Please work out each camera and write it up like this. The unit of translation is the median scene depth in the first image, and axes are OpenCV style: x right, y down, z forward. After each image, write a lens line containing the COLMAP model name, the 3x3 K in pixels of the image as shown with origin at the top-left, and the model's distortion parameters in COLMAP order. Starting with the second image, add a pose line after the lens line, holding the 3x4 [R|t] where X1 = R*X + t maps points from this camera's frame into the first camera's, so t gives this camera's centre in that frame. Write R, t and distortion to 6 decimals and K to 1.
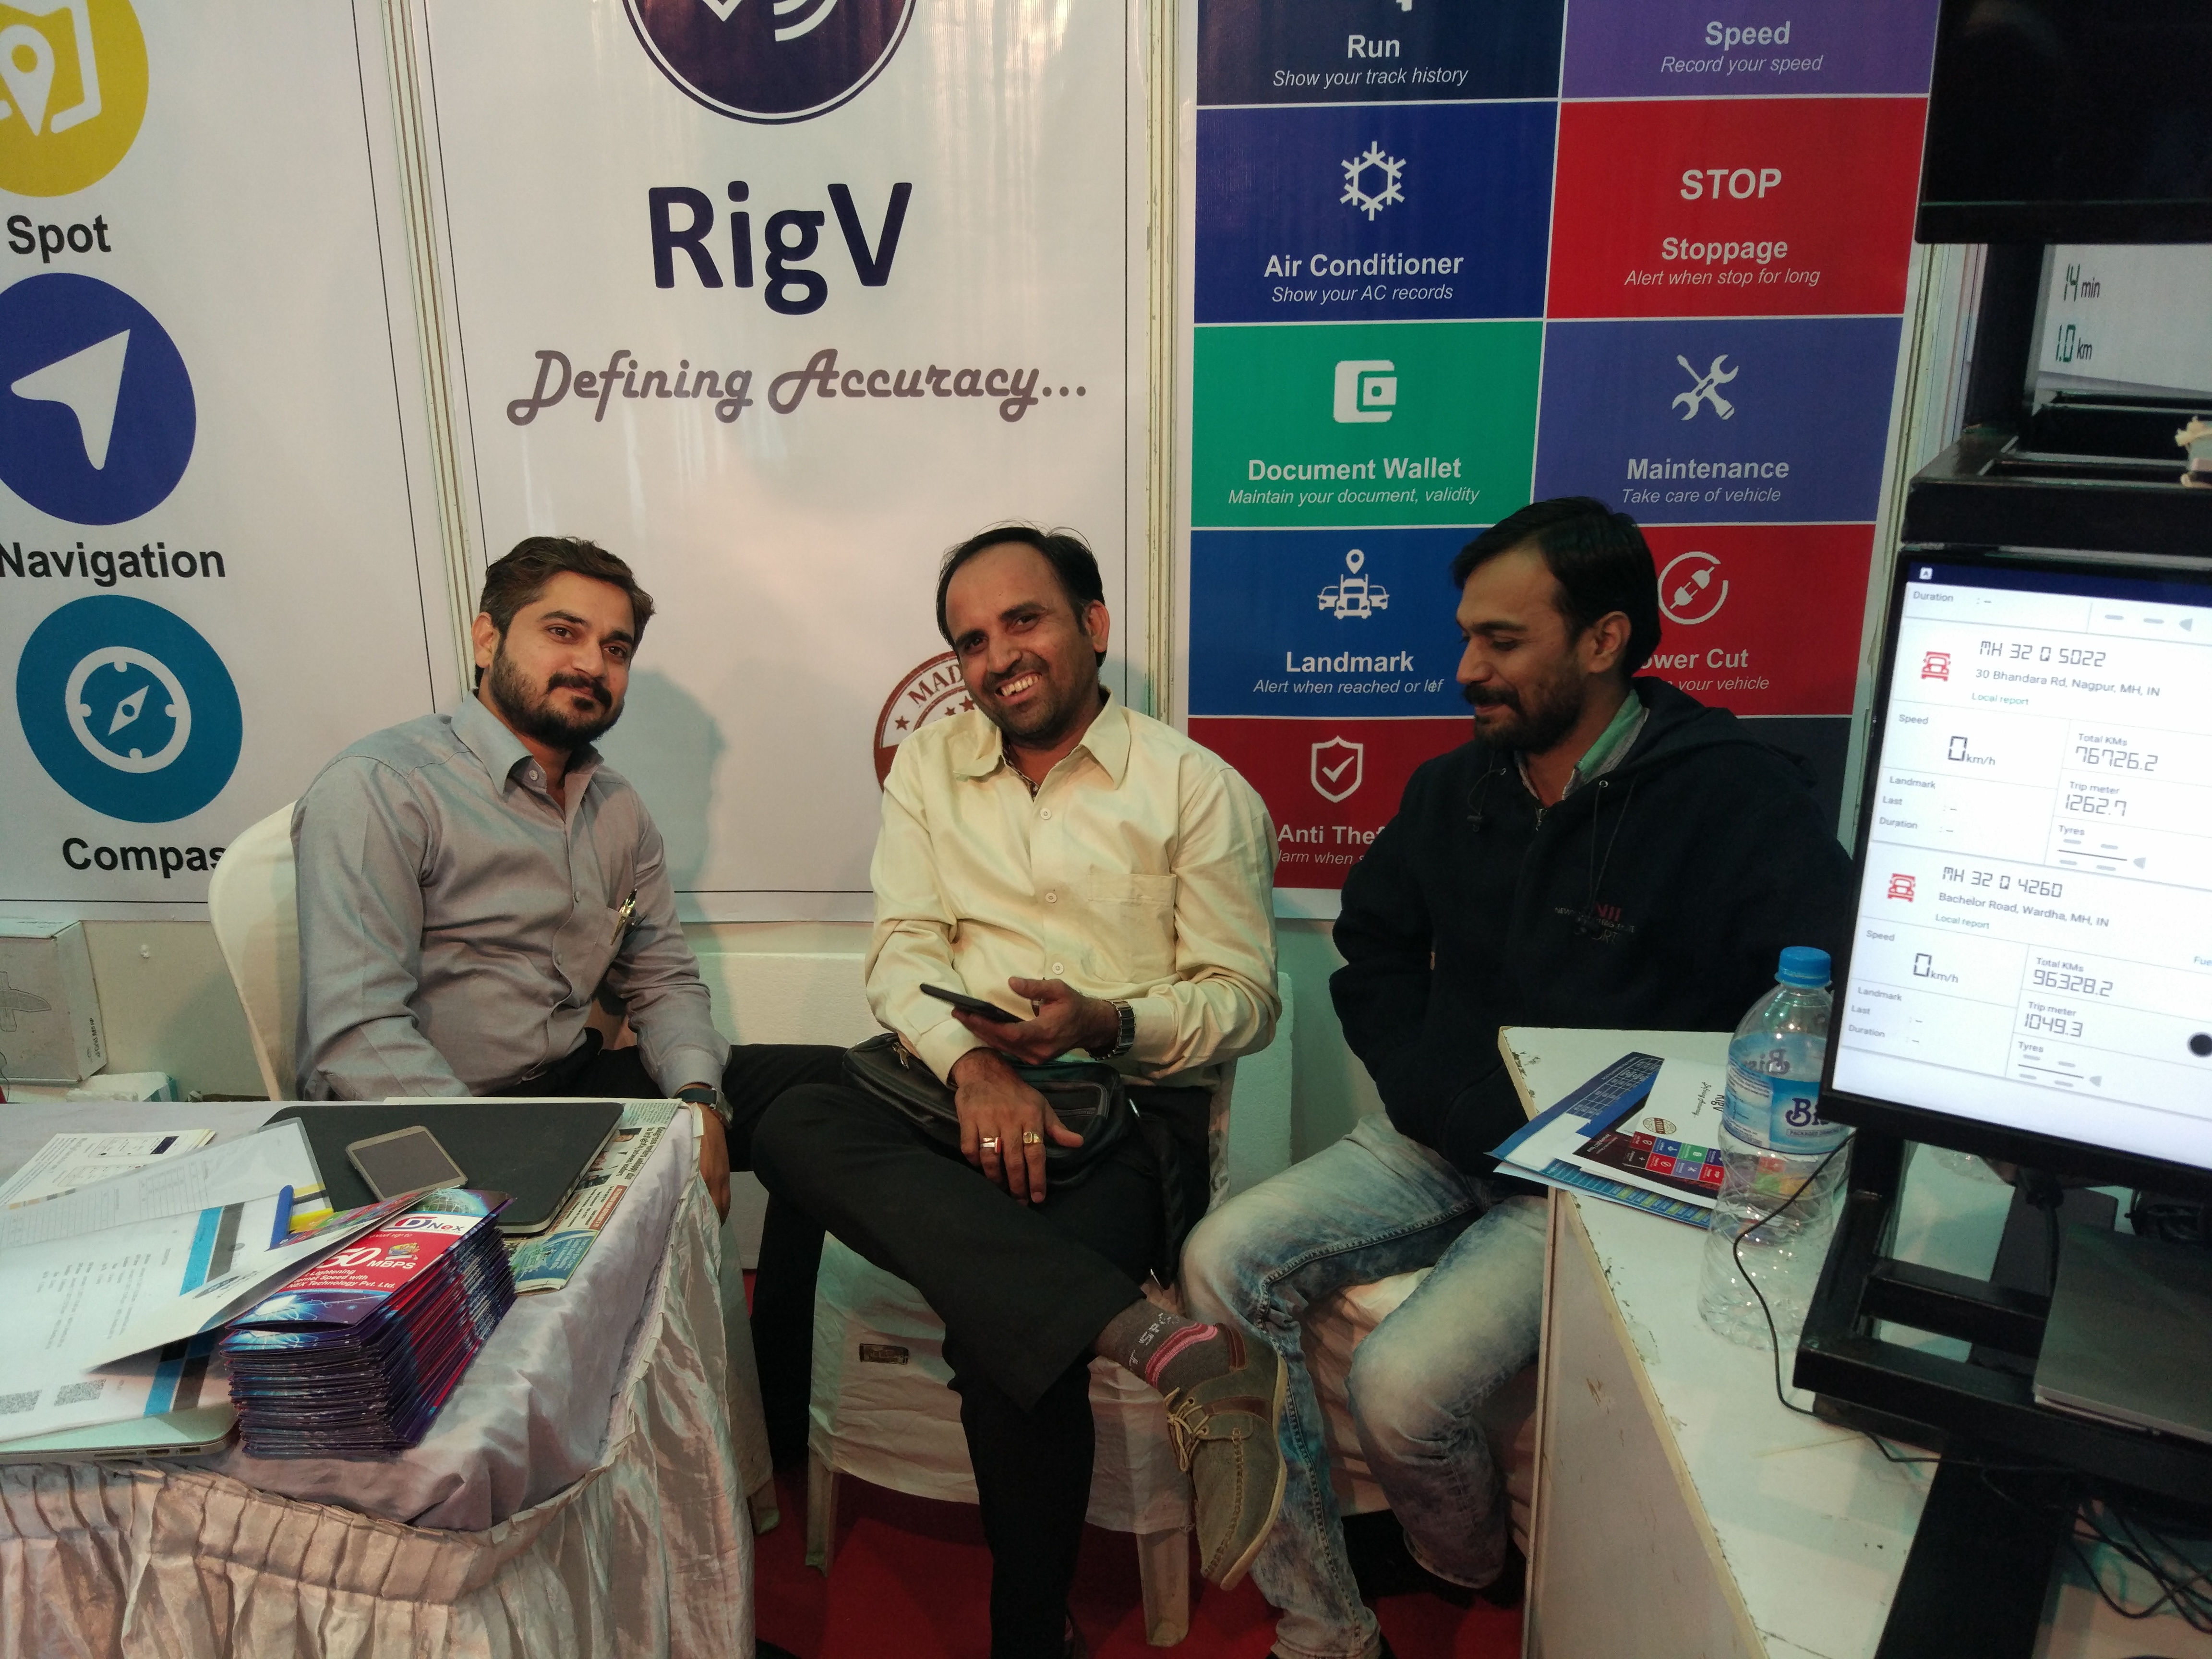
lens RADIAL K [[1803.3, 0, 1158.3], [0, 1803.3, 846.5], [0, 0, 1]] dist [0.051295, -0.112482]
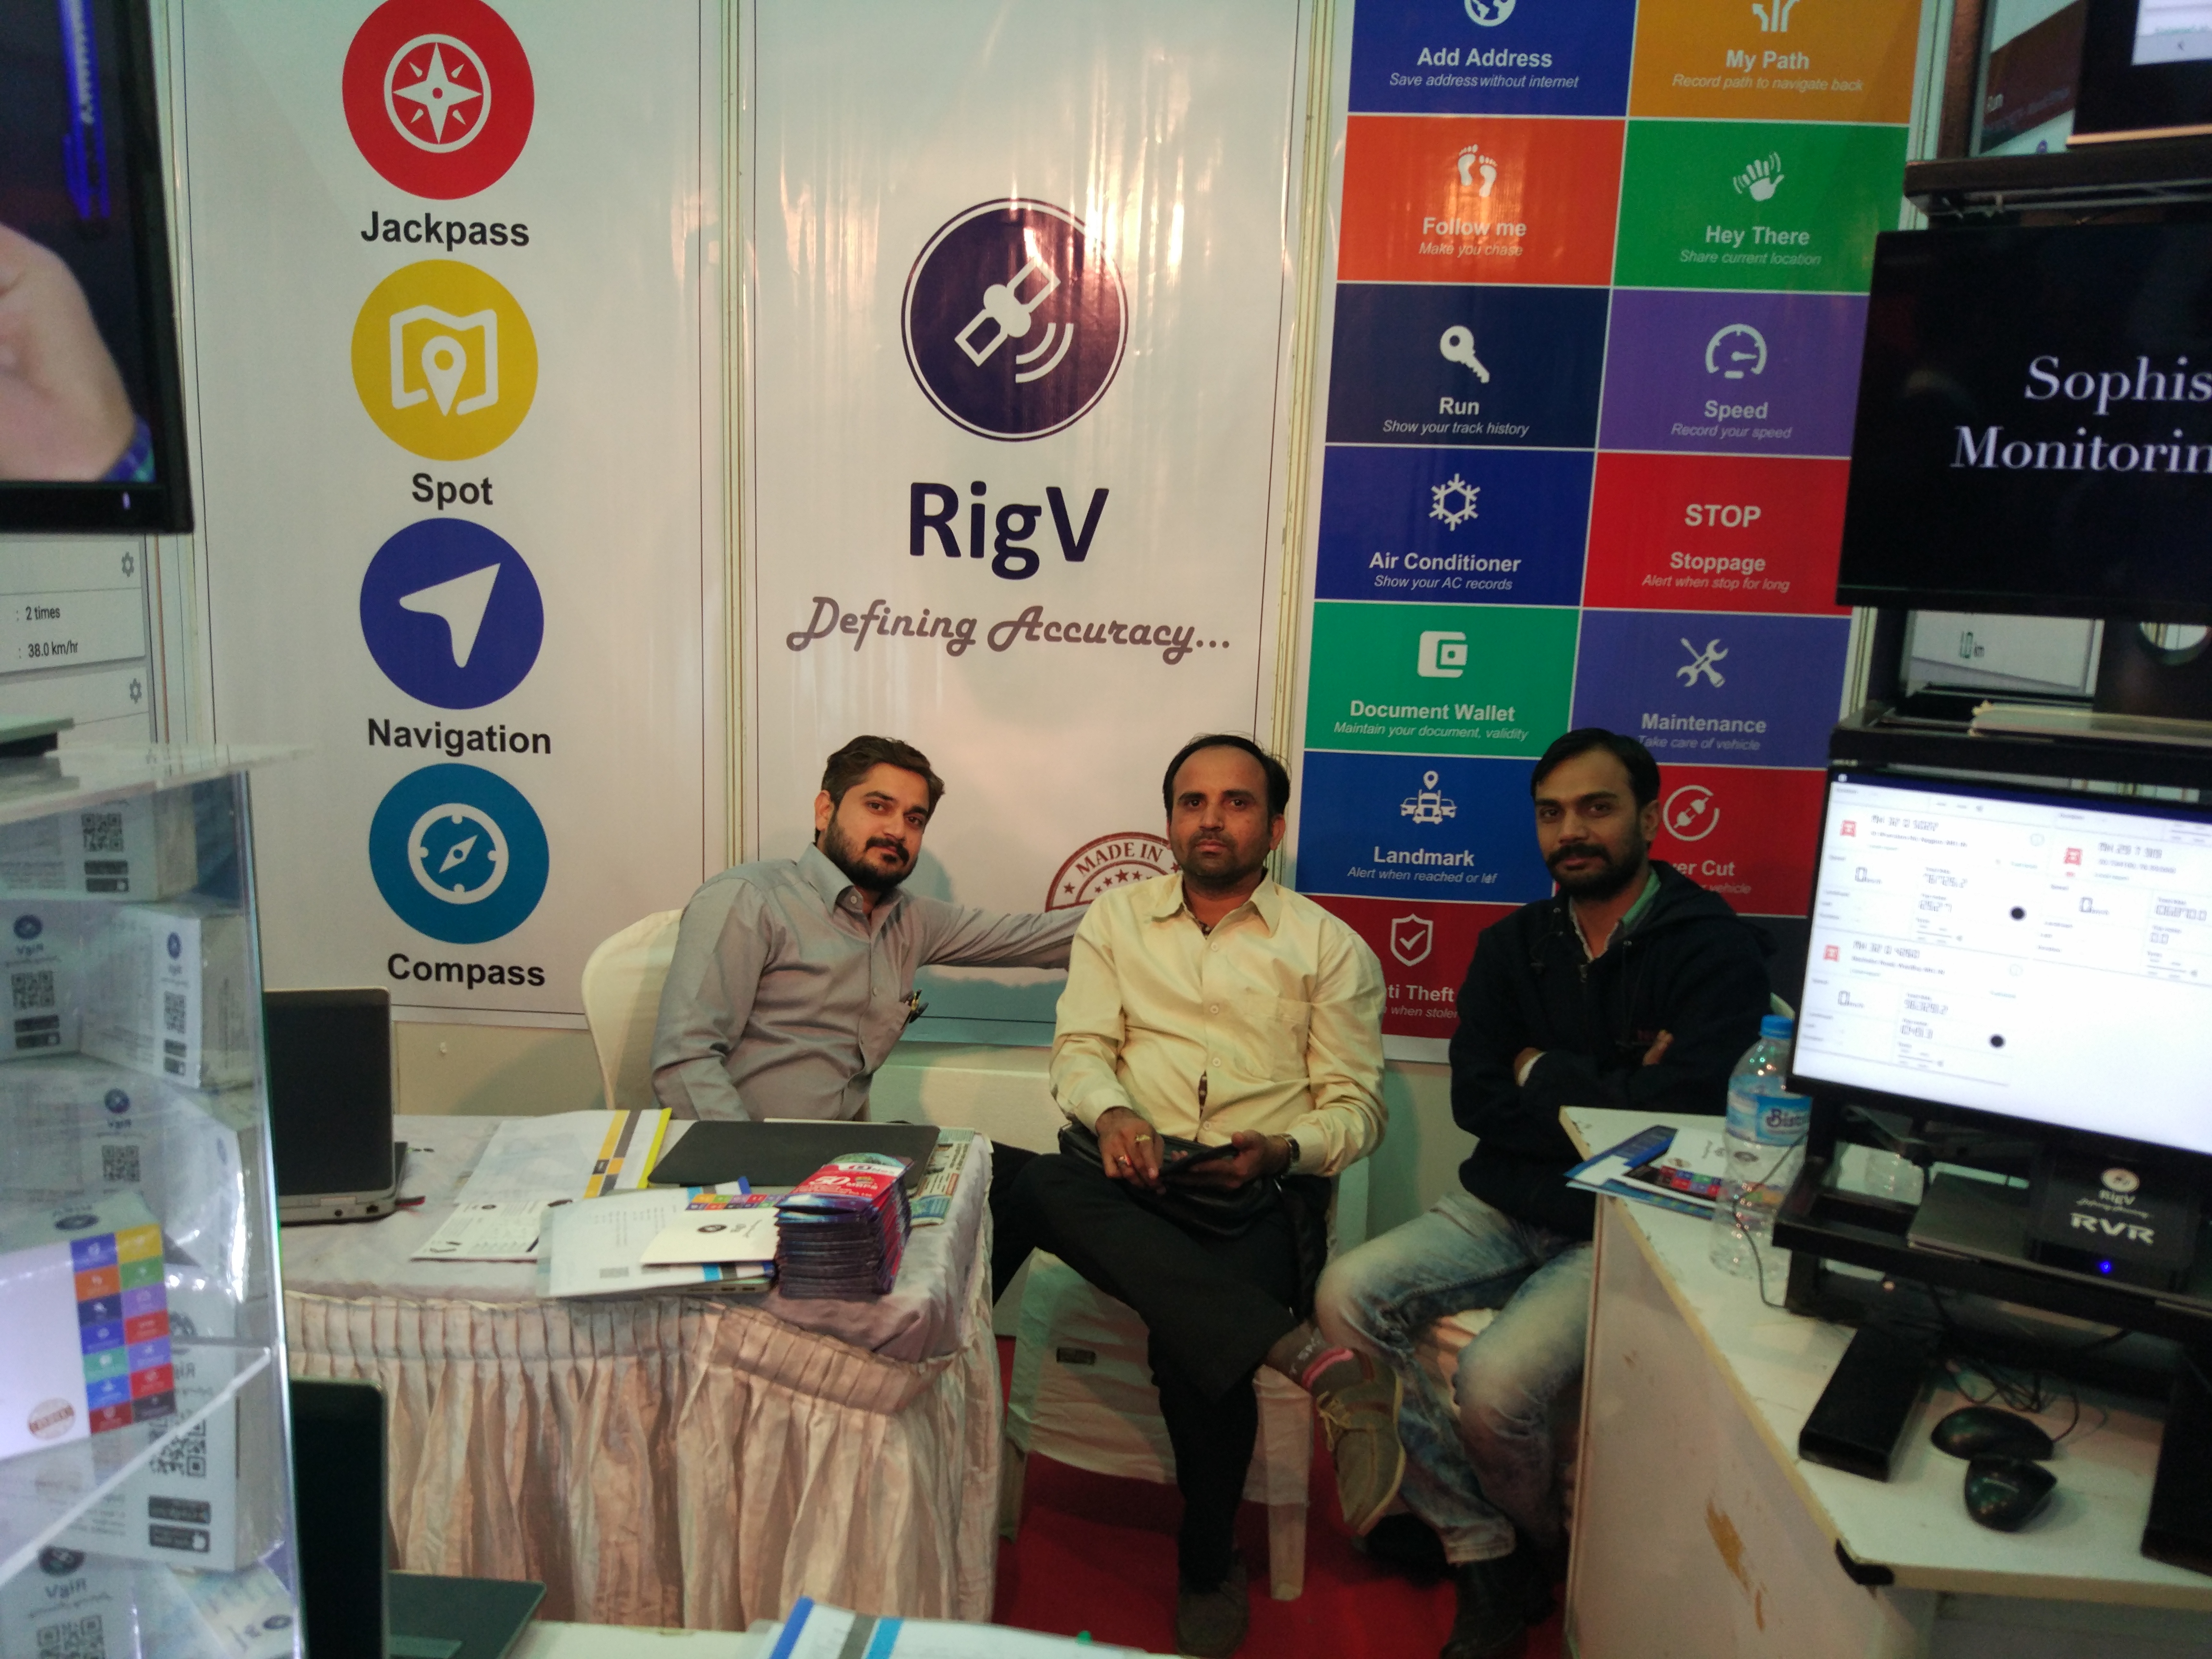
lens RADIAL K [[1855.6, 0, 1106.0], [0, 1855.6, 829.5], [0, 0, 1]] dist [0.132865, -0.304056]
pose [[0.998950, 0.045292, -0.006955, -0.116034], [-0.045818, 0.989440, -0.137513, 0.074347], [0.000653, 0.137687, 0.990476, -0.333846]]
